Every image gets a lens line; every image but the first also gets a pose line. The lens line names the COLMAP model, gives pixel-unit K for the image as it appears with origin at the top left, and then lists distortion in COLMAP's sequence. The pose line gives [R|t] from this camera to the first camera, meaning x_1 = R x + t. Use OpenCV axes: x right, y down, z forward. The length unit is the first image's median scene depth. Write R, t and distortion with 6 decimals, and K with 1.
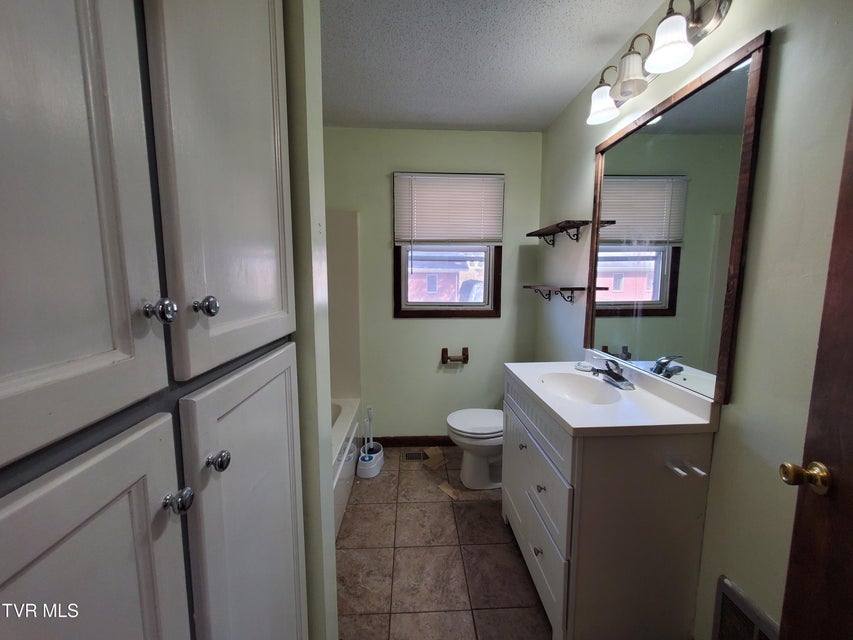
lens RADIAL K [[336.5, 0, 425.5], [0, 336.5, 317.0], [0, 0, 1]] dist [0.005523, -0.001801]
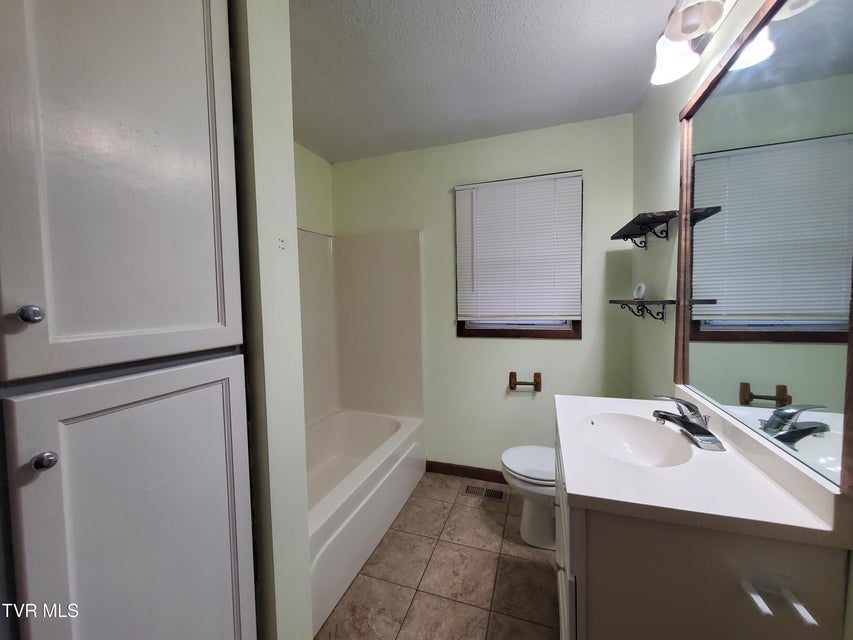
lens RADIAL K [[336.5, 0, 426.2], [0, 336.5, 317.5], [0, 0, 1]] dist [0.005523, -0.001801]
pose [[0.929214, 0.001881, -0.369538, 0.234546], [-0.023270, 0.998300, -0.053432, 0.002045], [0.368809, 0.058249, 0.927678, 0.113984]]
